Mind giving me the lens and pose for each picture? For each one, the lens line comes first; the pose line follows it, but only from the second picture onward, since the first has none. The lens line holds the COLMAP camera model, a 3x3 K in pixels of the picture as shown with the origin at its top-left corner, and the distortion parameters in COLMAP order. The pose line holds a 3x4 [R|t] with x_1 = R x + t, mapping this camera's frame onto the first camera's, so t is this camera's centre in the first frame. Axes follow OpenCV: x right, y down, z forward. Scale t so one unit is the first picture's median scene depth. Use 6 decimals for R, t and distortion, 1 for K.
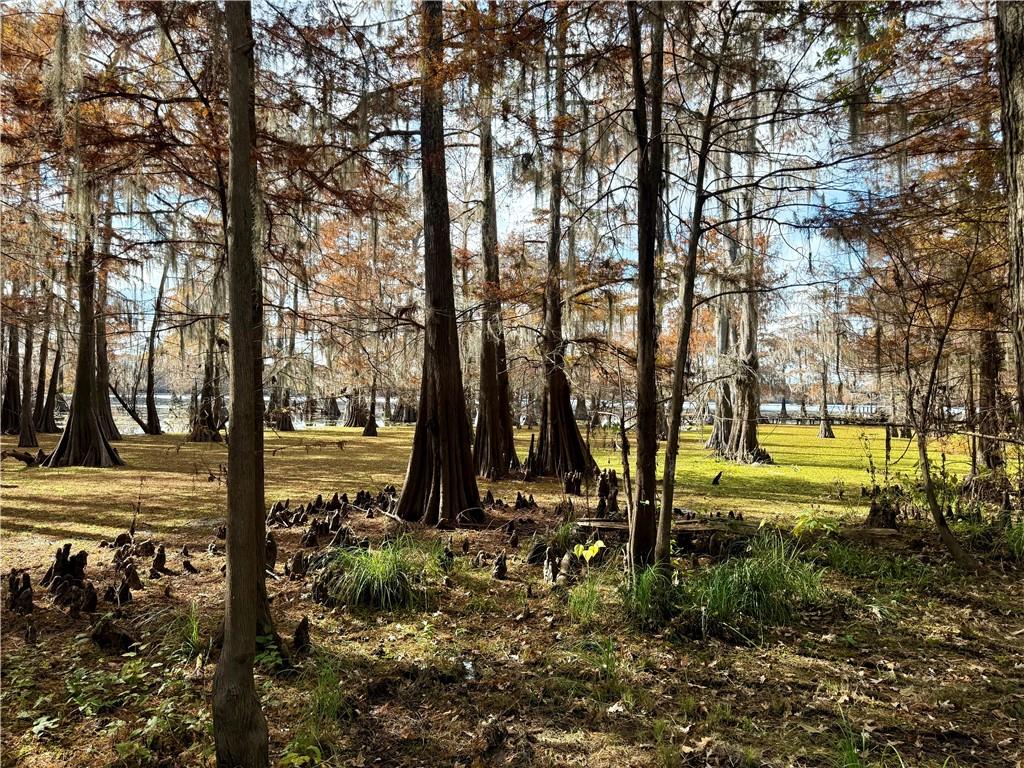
lens RADIAL K [[706.4, 0, 482.1], [0, 706.4, 360.4], [0, 0, 1]] dist [0.048235, -0.069096]
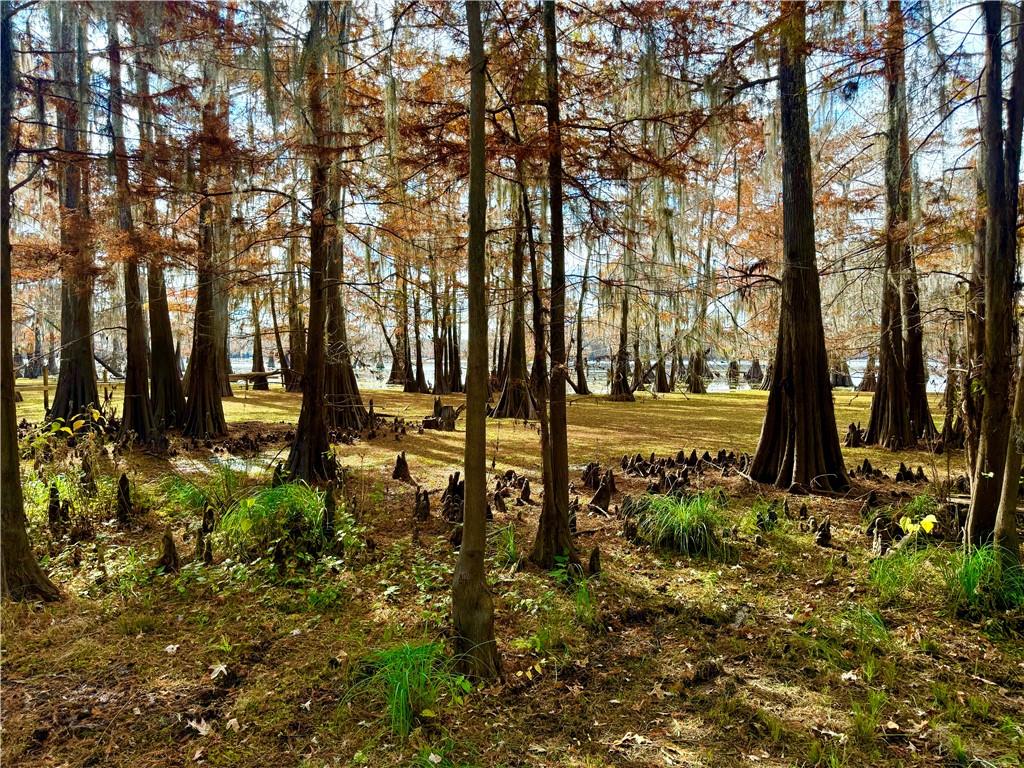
lens RADIAL K [[706.4, 0, 514.4], [0, 706.4, 370.5], [0, 0, 1]] dist [0.048235, -0.069096]
pose [[0.835843, -0.003897, -0.548955, 0.233357], [0.038517, 0.997927, 0.051561, 0.010992], [0.547616, -0.064241, 0.834260, -0.007142]]
